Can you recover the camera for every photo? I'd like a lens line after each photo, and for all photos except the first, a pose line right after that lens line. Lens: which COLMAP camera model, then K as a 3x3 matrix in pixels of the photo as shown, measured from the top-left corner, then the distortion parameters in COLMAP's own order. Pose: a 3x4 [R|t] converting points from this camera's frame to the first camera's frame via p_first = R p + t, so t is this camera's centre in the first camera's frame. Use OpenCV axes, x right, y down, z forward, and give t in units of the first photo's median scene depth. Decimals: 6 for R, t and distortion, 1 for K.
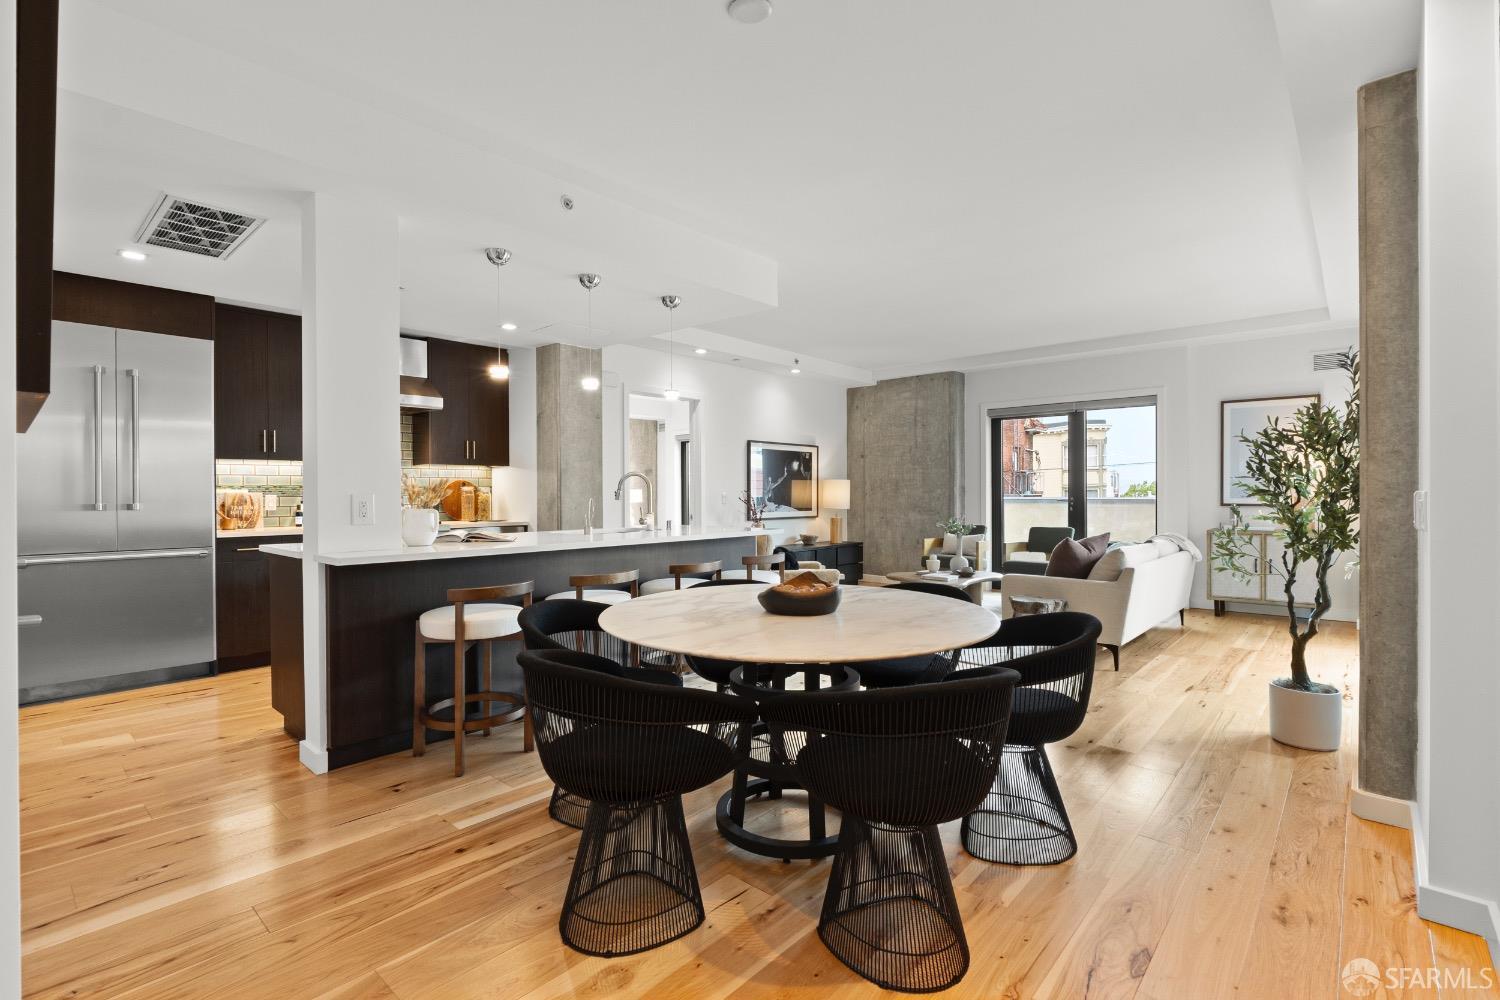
lens RADIAL K [[700.2, 0, 757.4], [0, 700.2, 495.9], [0, 0, 1]] dist [-0.003739, -0.000537]
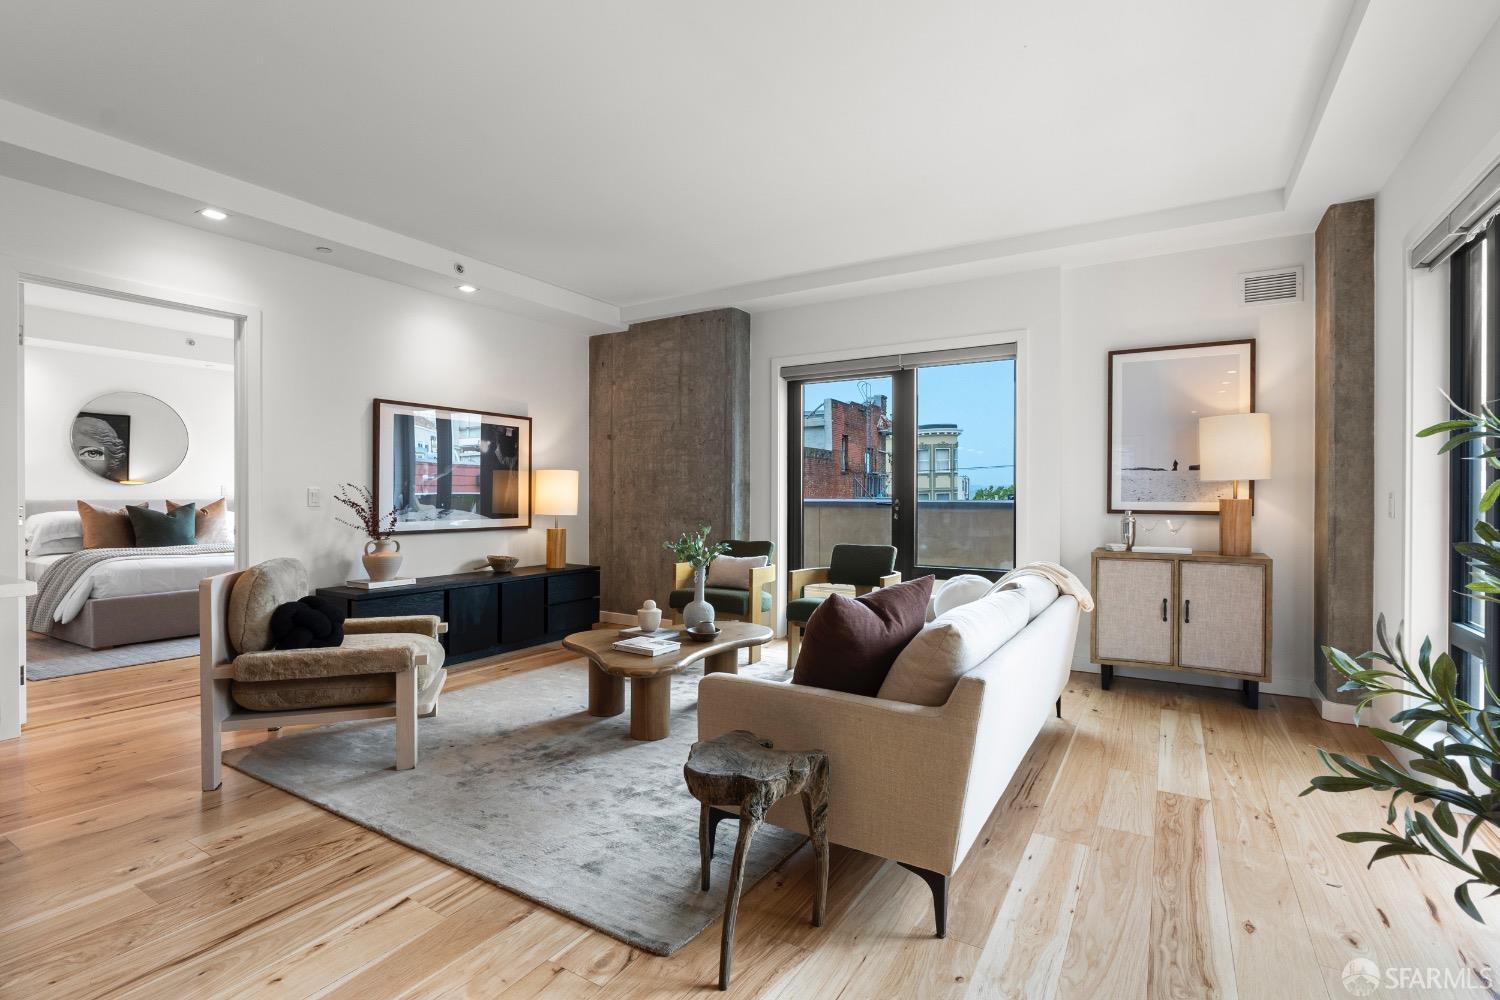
lens RADIAL K [[700.2, 0, 751.9], [0, 700.2, 499.4], [0, 0, 1]] dist [-0.003739, -0.000537]
pose [[0.984595, 0.005801, 0.174755, 0.184456], [-0.006099, 0.999981, 0.001169, 0.002159], [-0.174745, -0.002217, 0.984611, 0.343537]]
